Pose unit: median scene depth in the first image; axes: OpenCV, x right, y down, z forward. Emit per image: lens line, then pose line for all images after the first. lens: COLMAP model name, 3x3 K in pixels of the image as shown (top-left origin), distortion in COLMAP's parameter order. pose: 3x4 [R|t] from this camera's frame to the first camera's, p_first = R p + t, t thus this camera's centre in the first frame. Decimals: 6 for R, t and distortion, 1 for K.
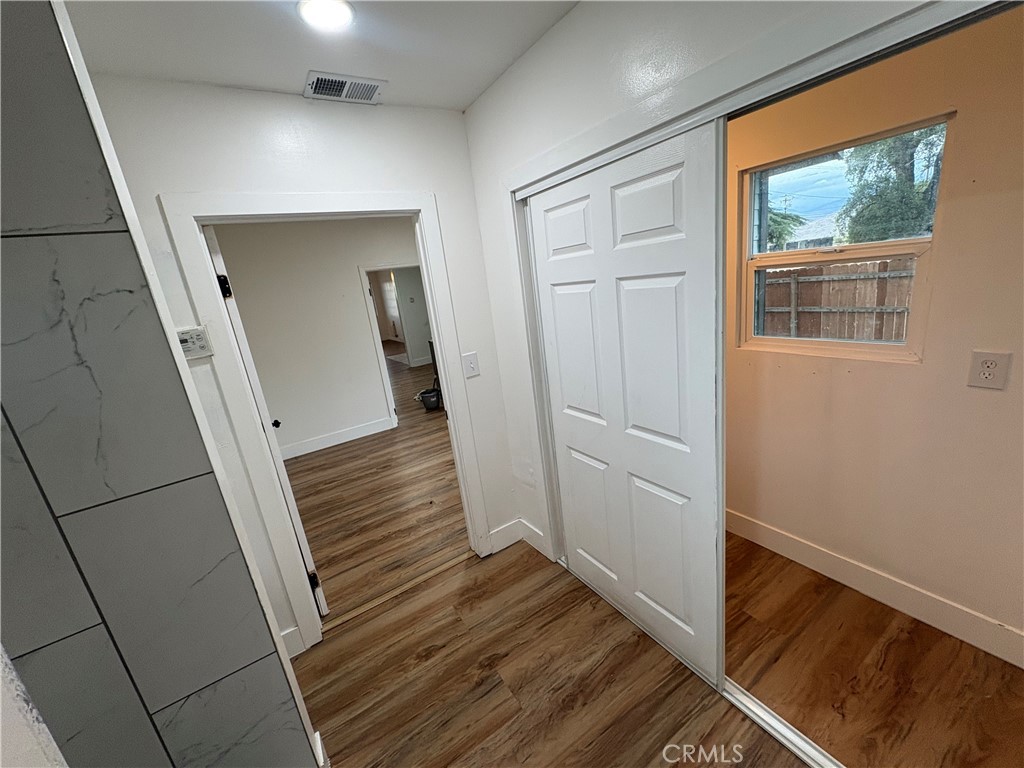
lens RADIAL K [[408.9, 0, 512.1], [0, 408.9, 383.0], [0, 0, 1]] dist [-0.000129, 0.000046]
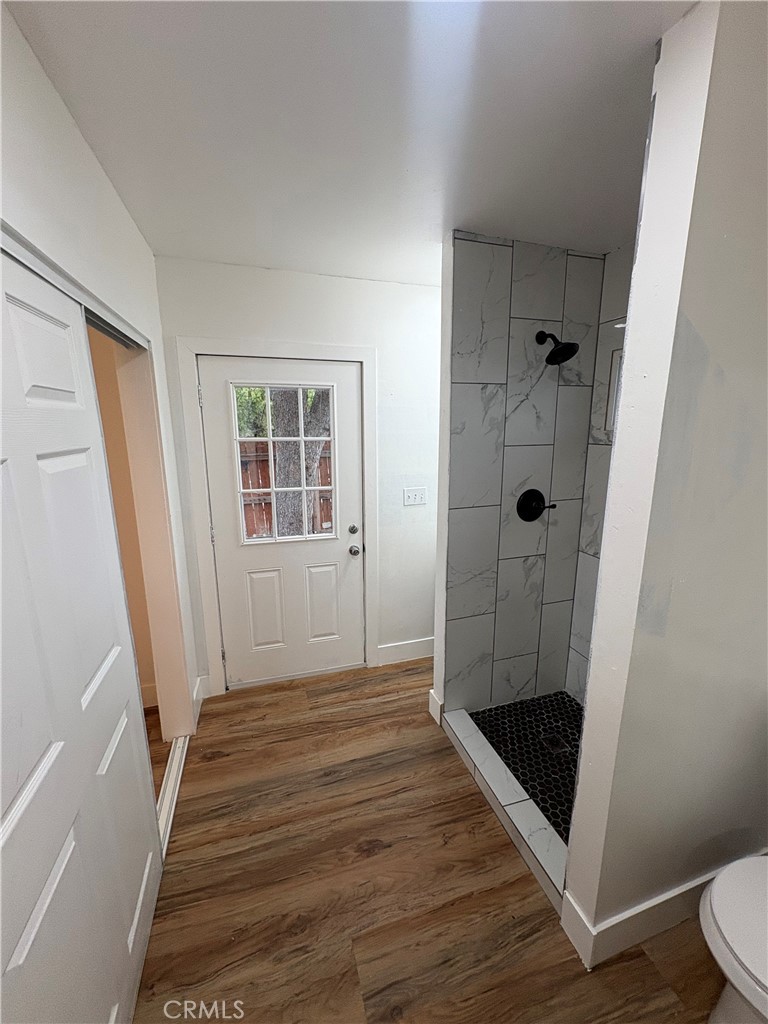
lens RADIAL K [[408.9, 0, 385.9], [0, 408.9, 512.0], [0, 0, 1]] dist [-0.000129, 0.000046]
pose [[-0.957710, 0.071337, 0.278752, -0.264838], [0.185547, 0.893559, 0.408808, -0.241208], [-0.219918, 0.443241, -0.869007, 1.046616]]
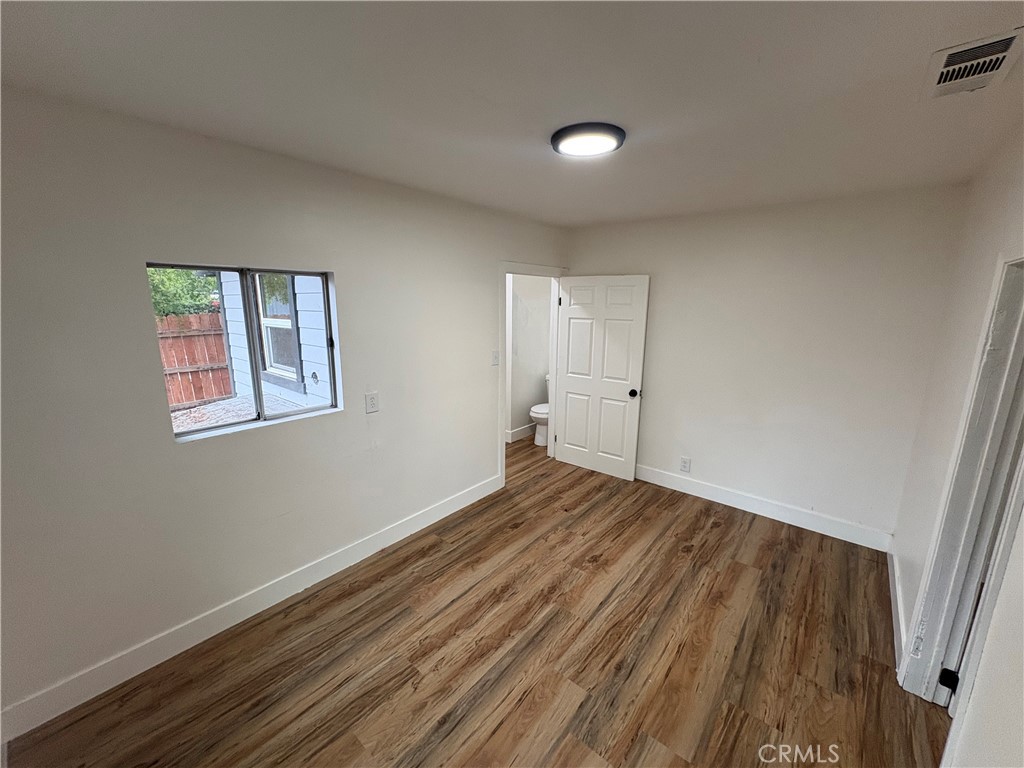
lens RADIAL K [[408.9, 0, 513.5], [0, 408.9, 382.4], [0, 0, 1]] dist [-0.000129, 0.000046]
pose [[-0.947212, 0.172808, -0.270048, 0.266759], [0.029868, 0.886203, 0.462334, -0.810634], [0.319212, 0.429863, -0.844584, 2.725864]]
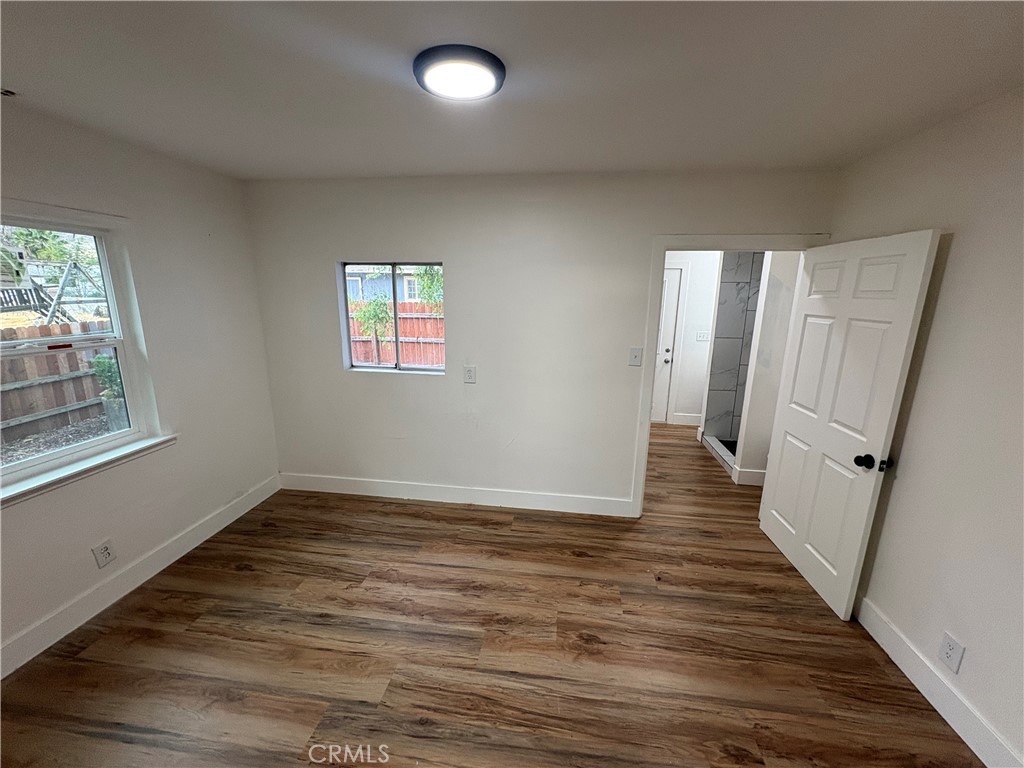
lens RADIAL K [[408.9, 0, 512.9], [0, 408.9, 383.2], [0, 0, 1]] dist [-0.000129, 0.000046]
pose [[-0.757170, -0.028967, 0.652575, -0.763964], [0.243663, 0.914386, 0.323306, -0.576818], [-0.606071, 0.403806, -0.685287, 2.448792]]
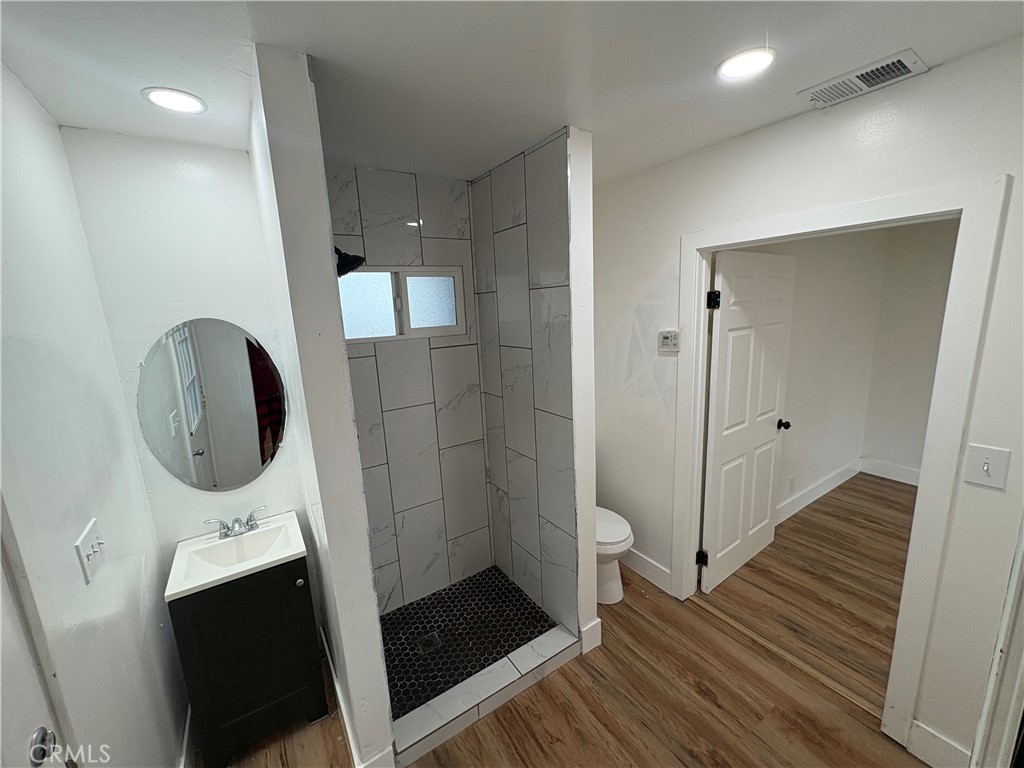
lens RADIAL K [[408.9, 0, 512.2], [0, 408.9, 383.2], [0, 0, 1]] dist [-0.000129, 0.000046]
pose [[0.012704, 0.312805, -0.949732, 0.458168], [-0.212018, 0.929055, 0.303159, -0.211460], [0.977183, 0.197509, 0.078123, 0.306617]]
